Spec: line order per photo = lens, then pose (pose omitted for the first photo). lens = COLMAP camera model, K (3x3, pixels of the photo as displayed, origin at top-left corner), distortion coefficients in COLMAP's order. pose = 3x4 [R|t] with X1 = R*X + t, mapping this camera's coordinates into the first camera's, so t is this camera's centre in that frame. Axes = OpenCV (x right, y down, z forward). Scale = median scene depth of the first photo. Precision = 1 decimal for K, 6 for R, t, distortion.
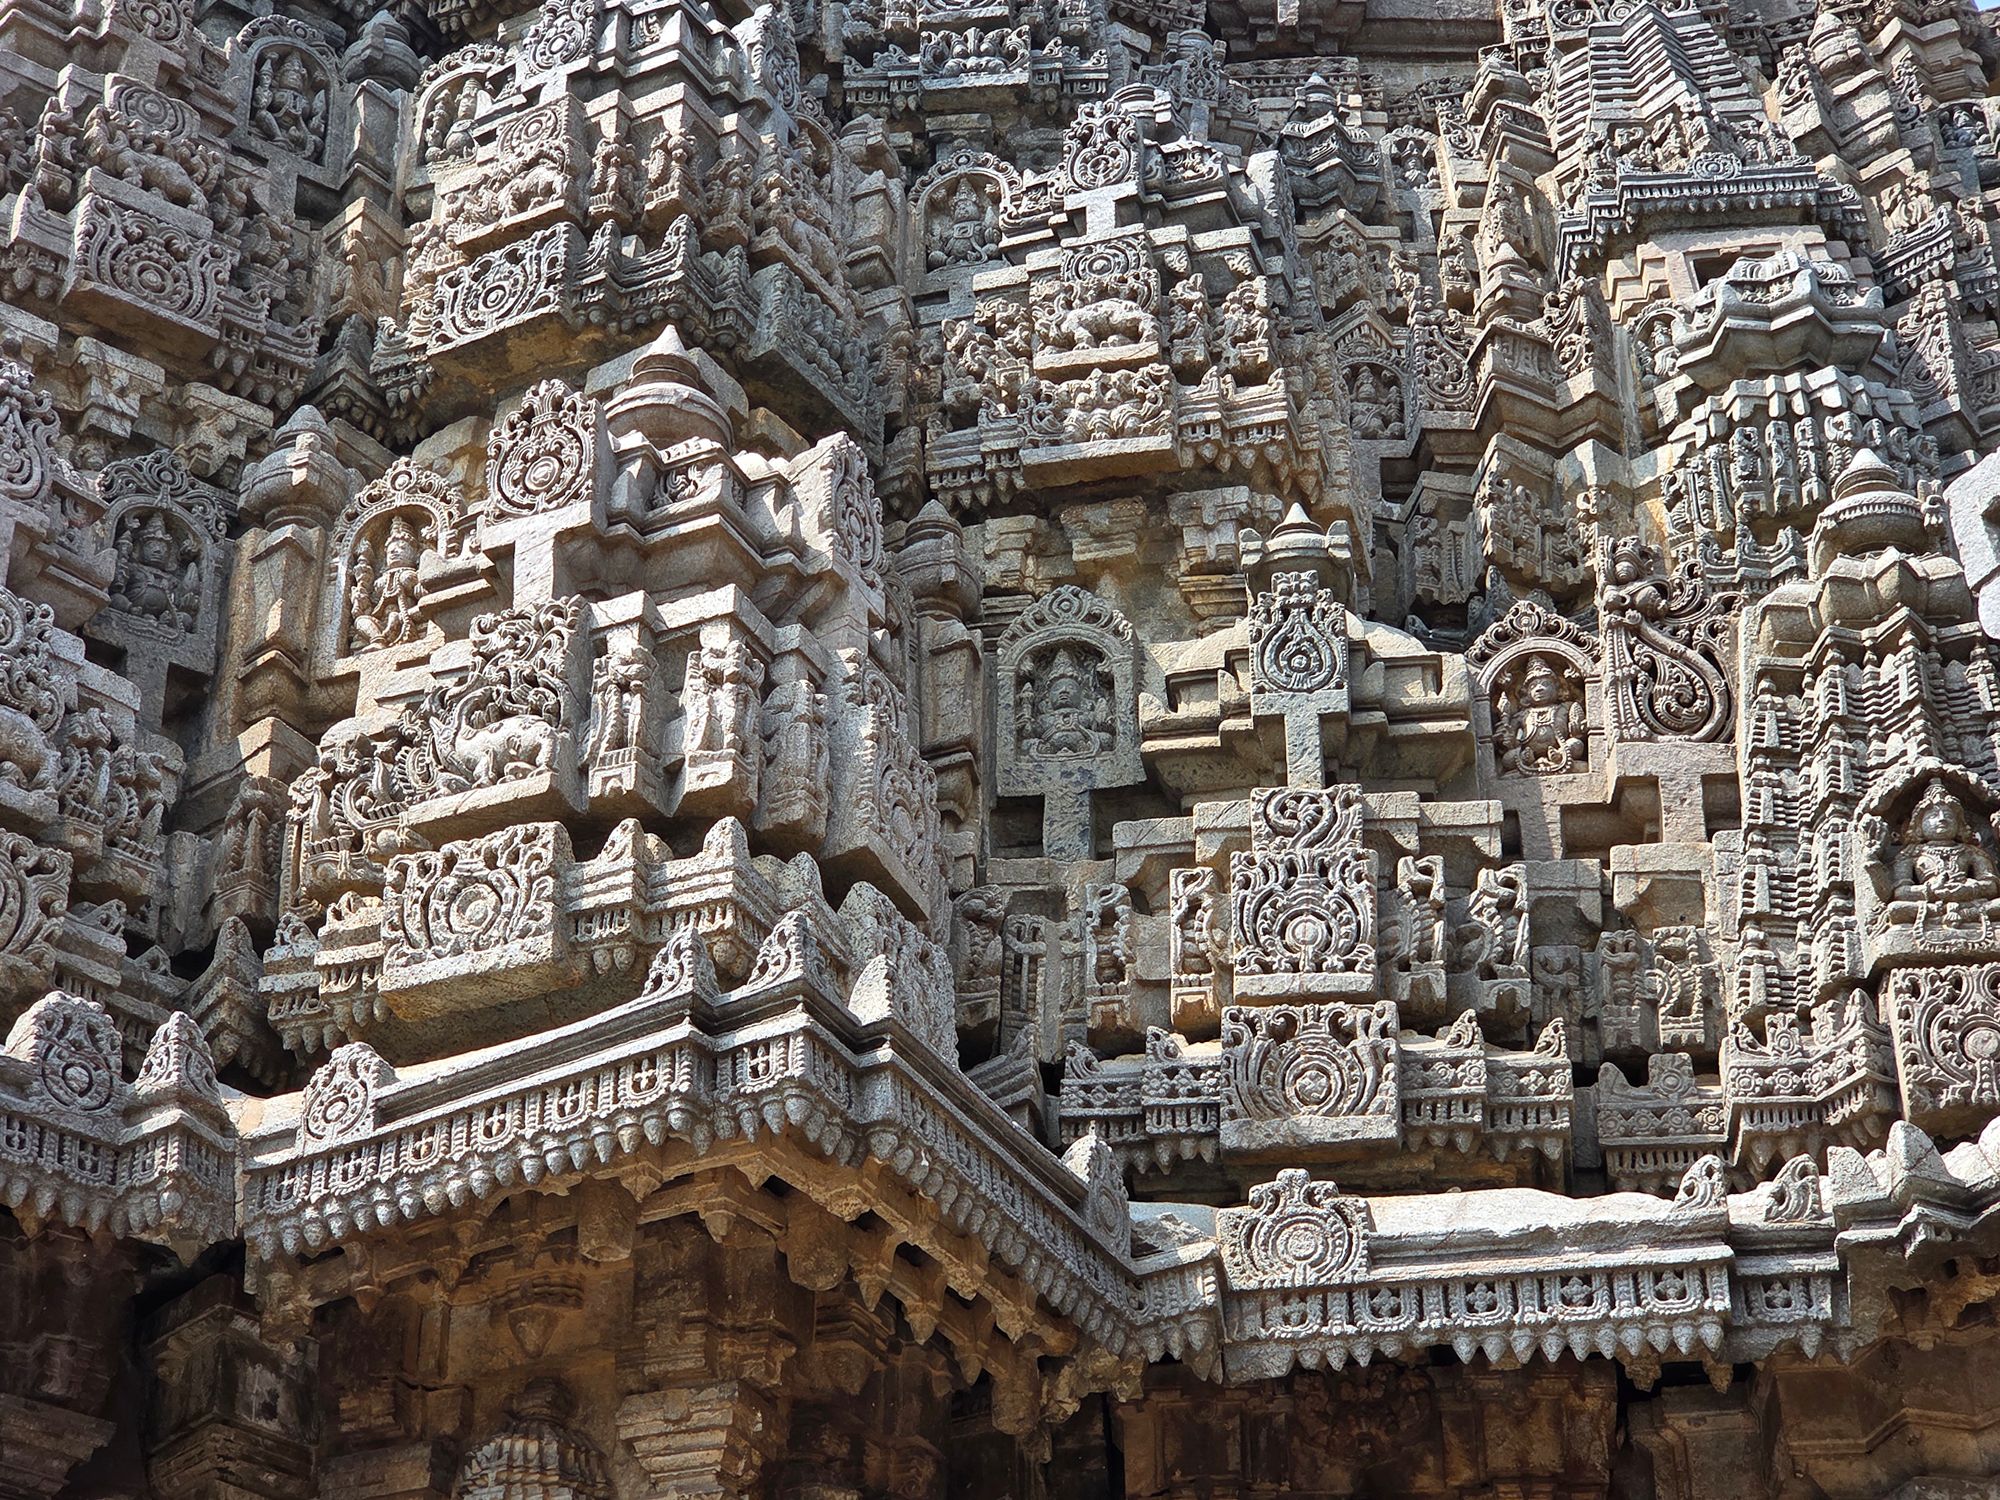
lens RADIAL K [[3905.9, 0, 993.7], [0, 3905.9, 749.6], [0, 0, 1]] dist [-0.290934, 3.141974]
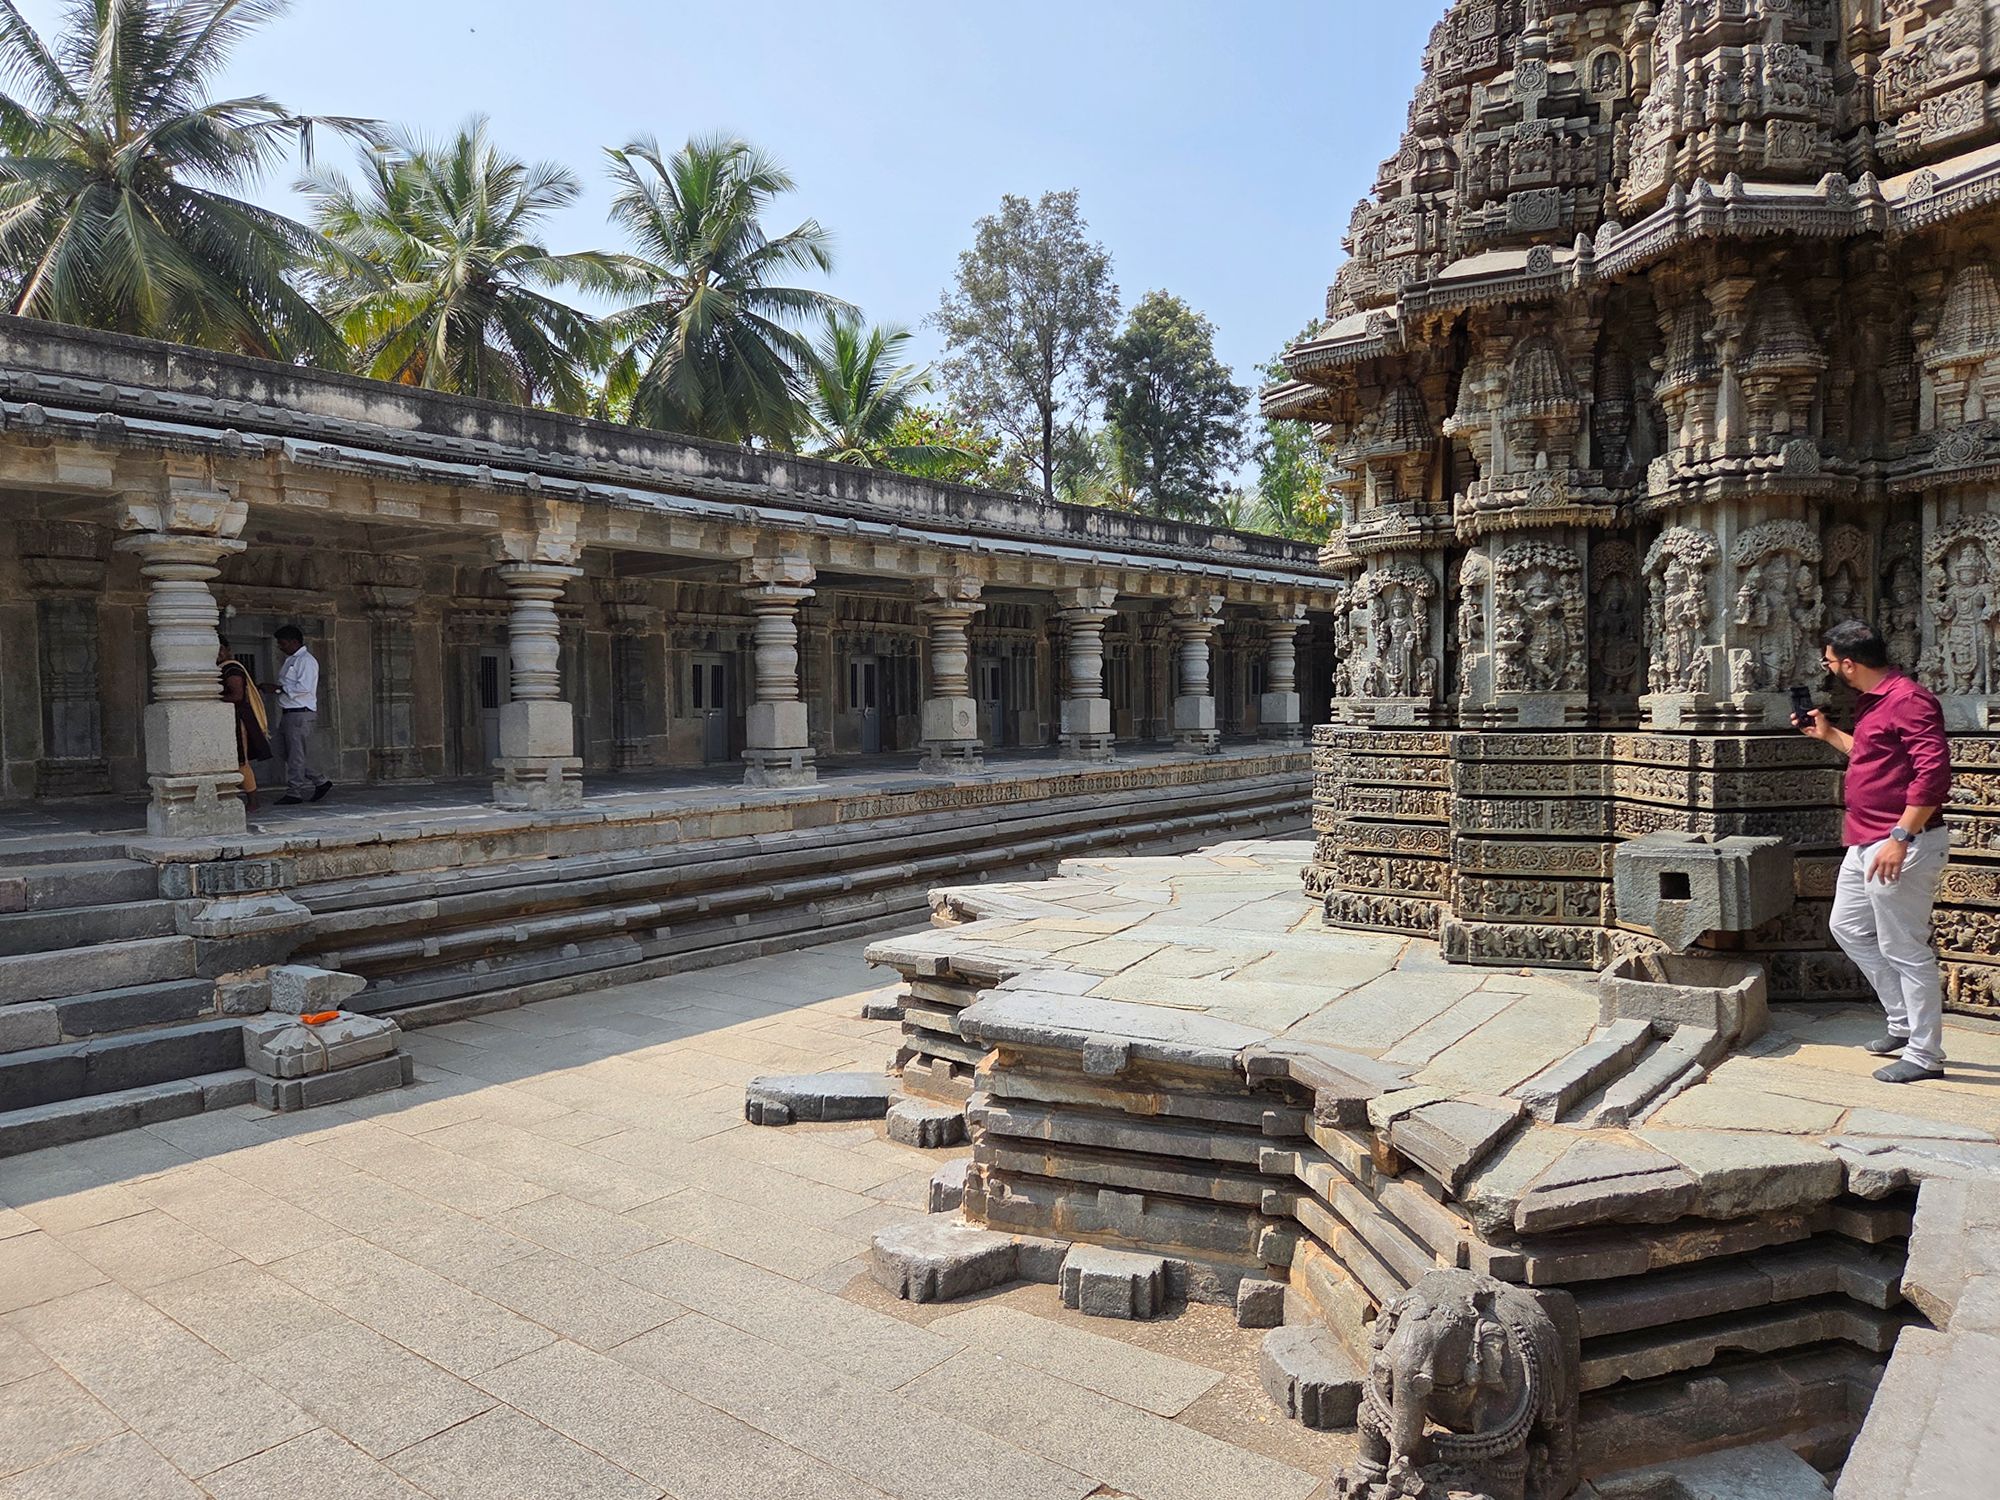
lens RADIAL K [[1372.3, 0, 974.6], [0, 1372.3, 751.6], [0, 0, 1]] dist [0.069590, -0.059725]
pose [[0.815333, 0.012934, -0.578848, -0.098434], [0.297582, 0.848235, 0.438112, -0.246804], [0.496666, -0.529462, 0.687745, -0.531581]]
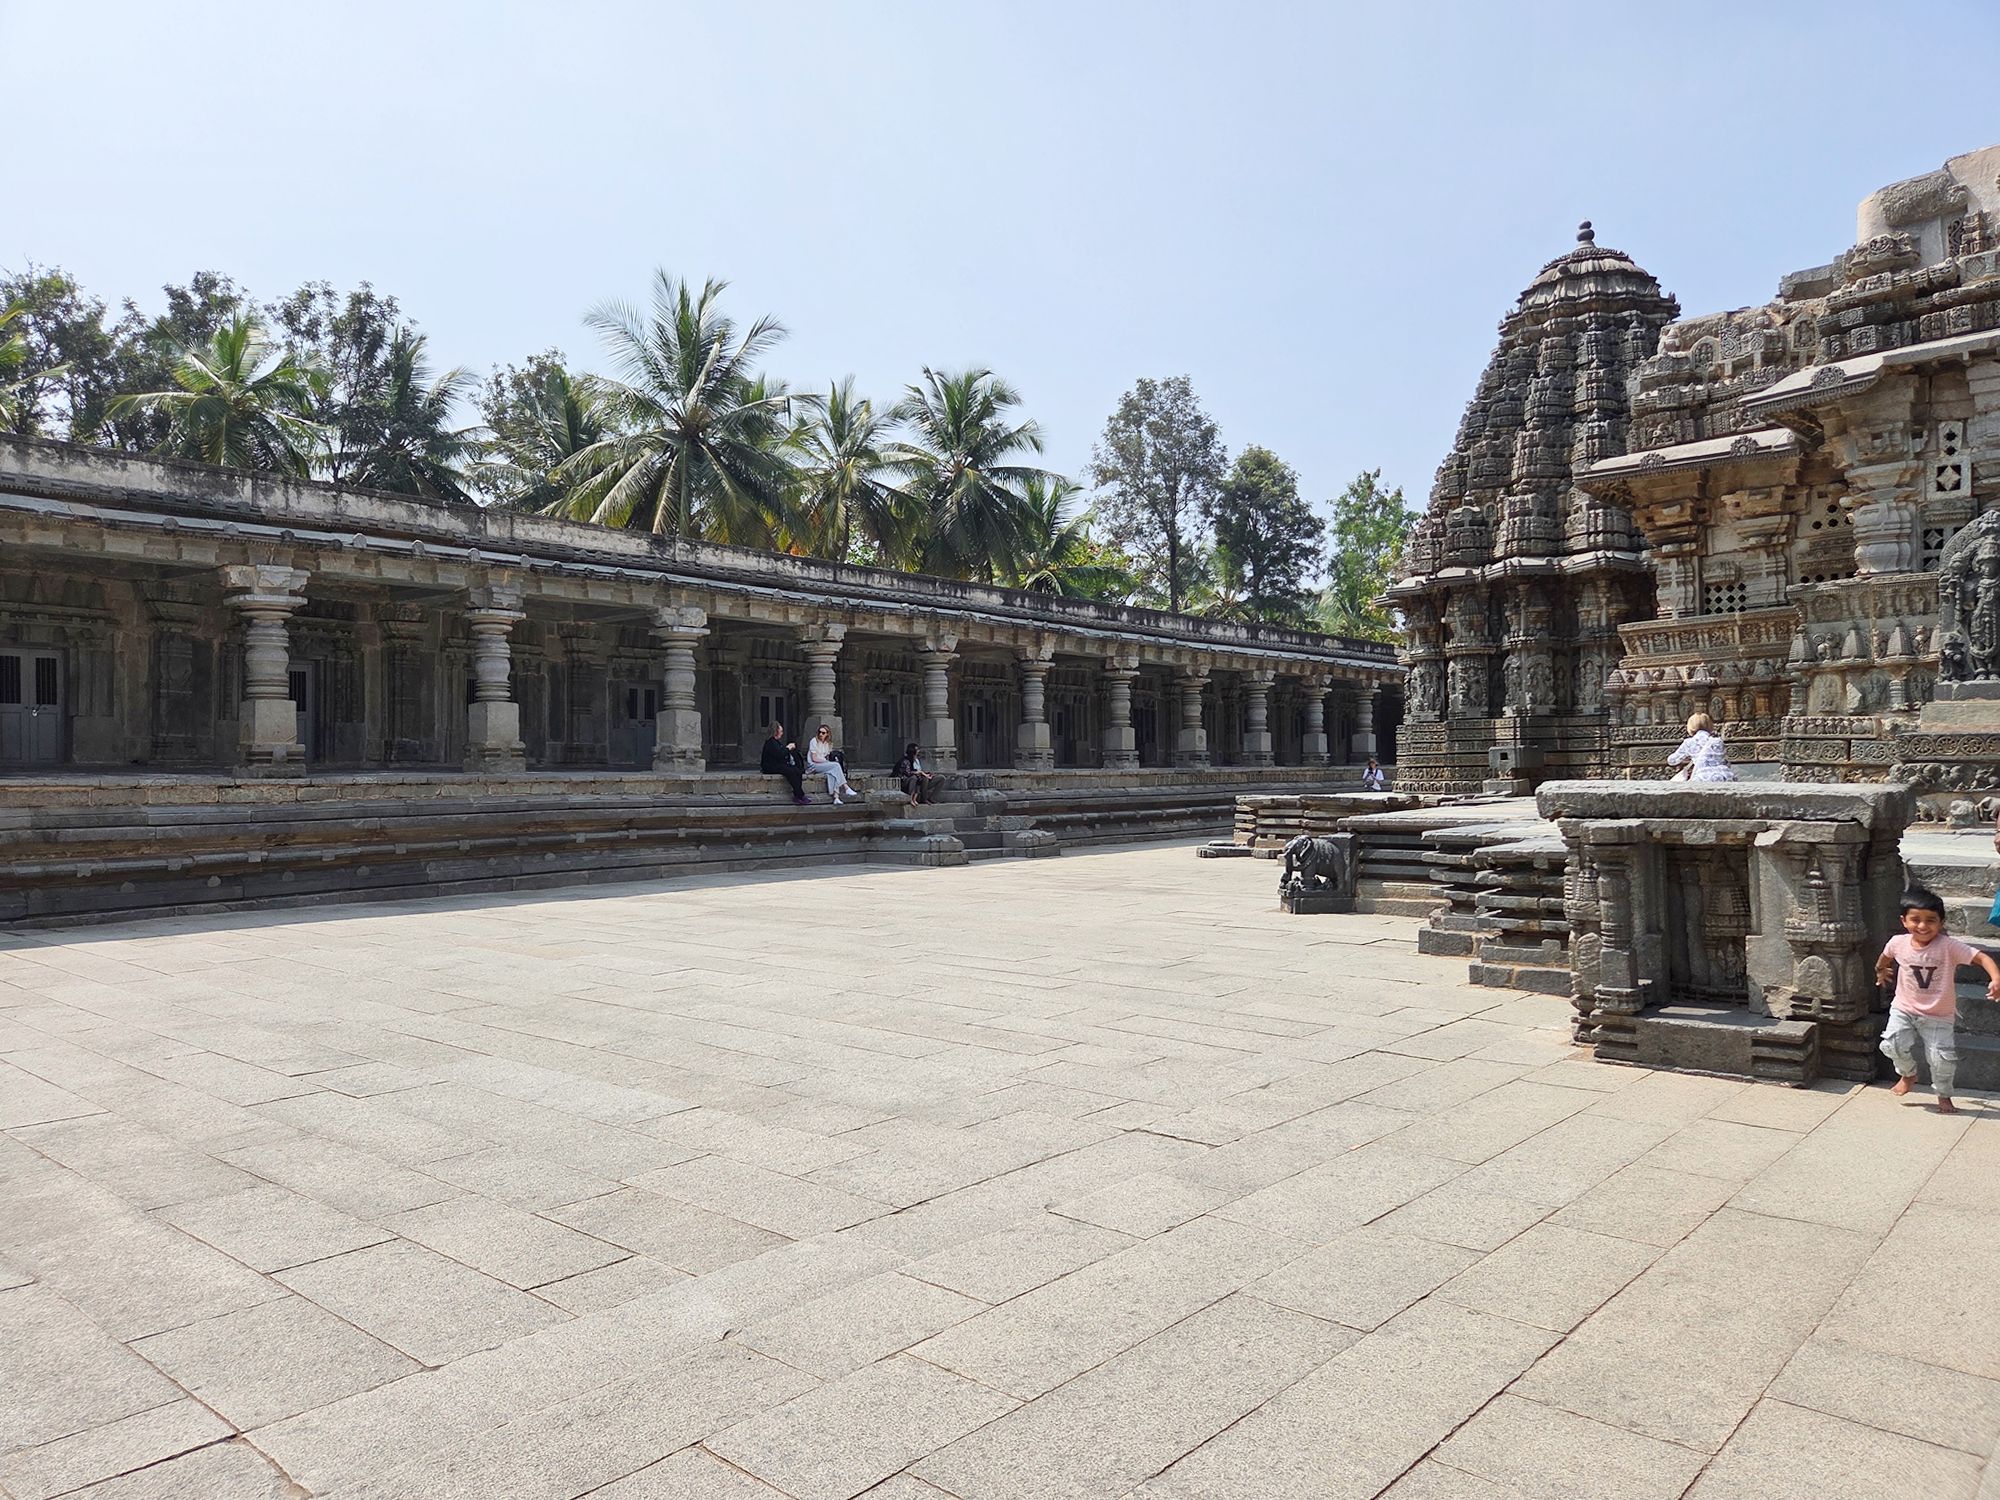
lens RADIAL K [[1363.2, 0, 996.1], [0, 1363.2, 753.9], [0, 0, 1]] dist [0.054489, -0.054270]
pose [[0.802556, -0.015666, -0.596371, 0.850307], [0.303682, 0.871173, 0.385791, -1.418275], [0.513498, -0.490726, 0.703923, -2.951573]]
